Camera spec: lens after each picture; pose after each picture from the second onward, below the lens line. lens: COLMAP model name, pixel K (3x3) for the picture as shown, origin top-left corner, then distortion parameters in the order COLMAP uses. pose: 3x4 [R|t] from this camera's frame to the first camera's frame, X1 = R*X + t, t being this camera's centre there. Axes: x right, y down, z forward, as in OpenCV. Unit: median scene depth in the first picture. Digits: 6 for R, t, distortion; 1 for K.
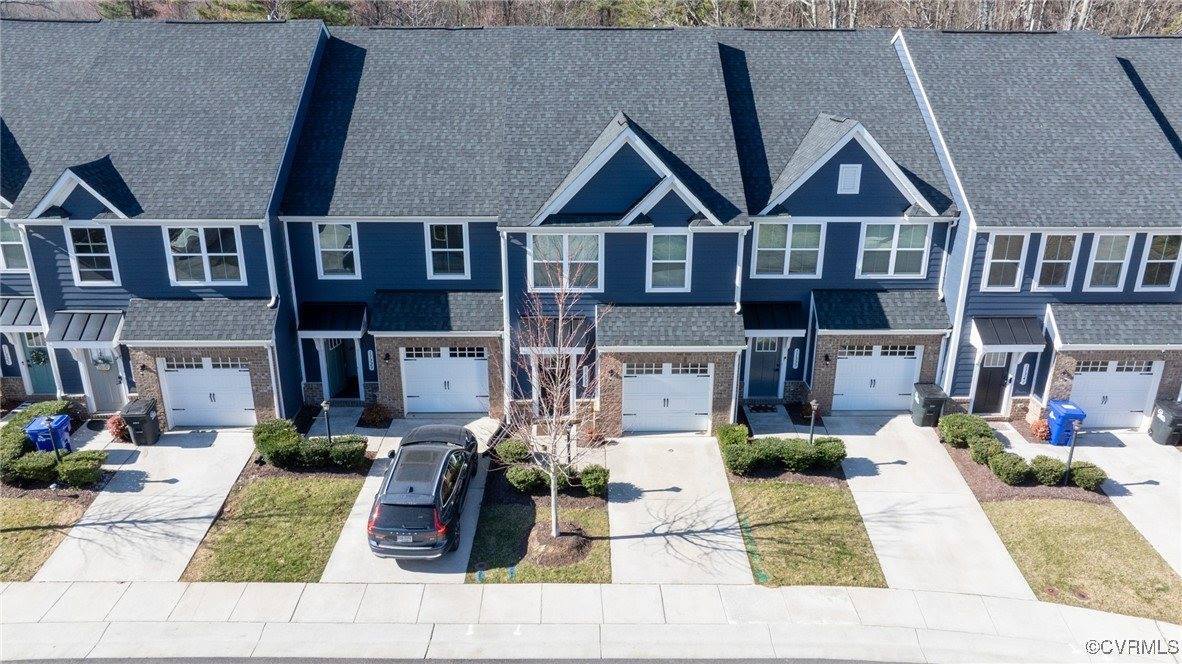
lens RADIAL K [[842.3, 0, 594.1], [0, 842.3, 325.1], [0, 0, 1]] dist [-0.037052, 0.030694]
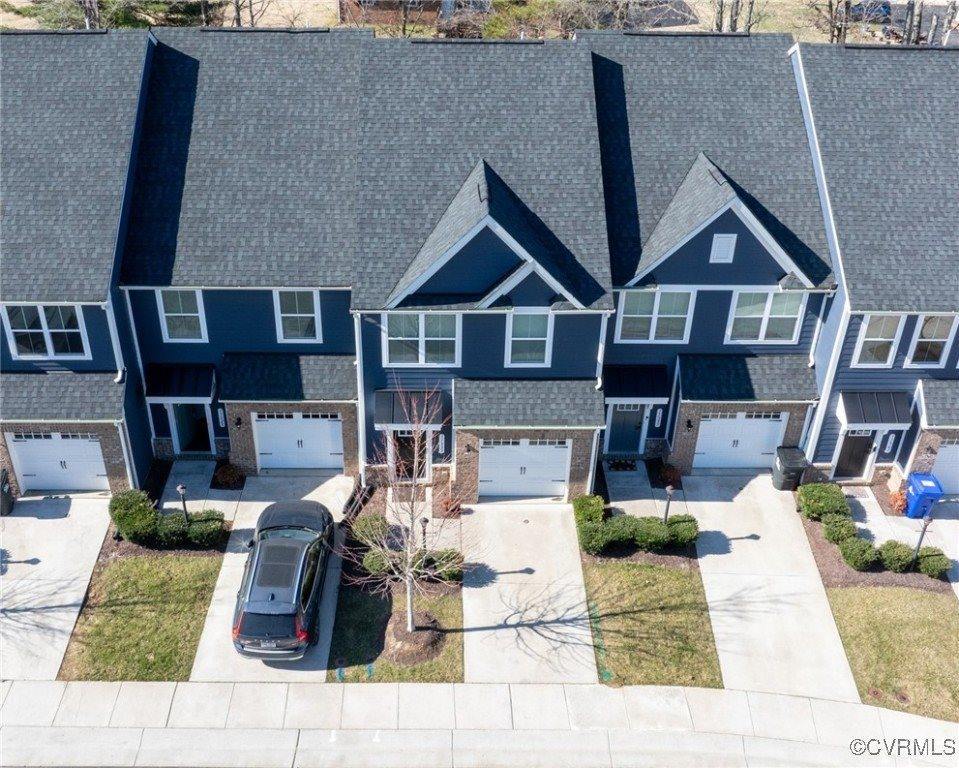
lens RADIAL K [[971.4, 0, 459.0], [0, 971.4, 375.3], [0, 0, 1]] dist [-0.025060, 0.000000]
pose [[0.999946, 0.009353, 0.004574, 0.004288], [-0.010112, 0.977091, 0.212581, -0.269276], [-0.002481, -0.212616, 0.977133, -0.094645]]
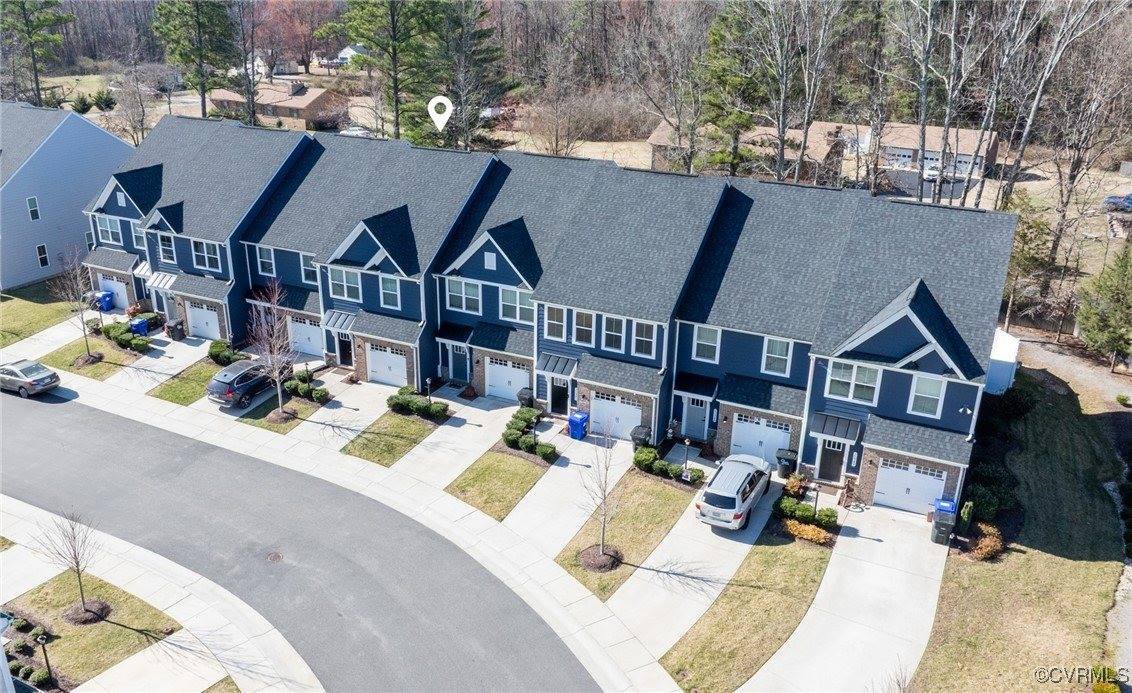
lens RADIAL K [[940.1, 0, 551.0], [0, 940.1, 366.5], [0, 0, 1]] dist [-0.019138, -0.037012]
pose [[0.882522, 0.186656, -0.431642, 1.320628], [-0.164396, 0.982398, 0.088702, -0.156562], [0.440601, -0.007322, 0.897673, -0.699049]]
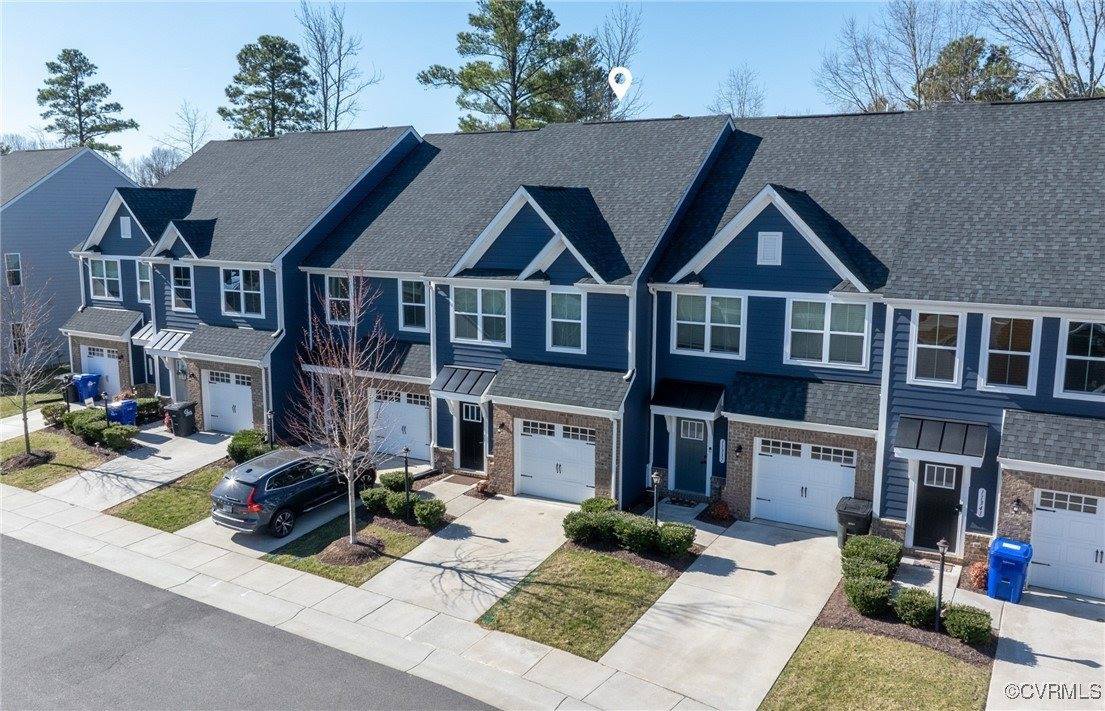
lens RADIAL K [[892.6, 0, 553.3], [0, 892.6, 349.6], [0, 0, 1]] dist [-0.018054, -0.015371]
pose [[0.859589, 0.076703, -0.505196, 0.609850], [-0.172768, 0.974071, -0.146072, 0.114031], [0.480893, 0.212843, 0.850553, 0.100857]]
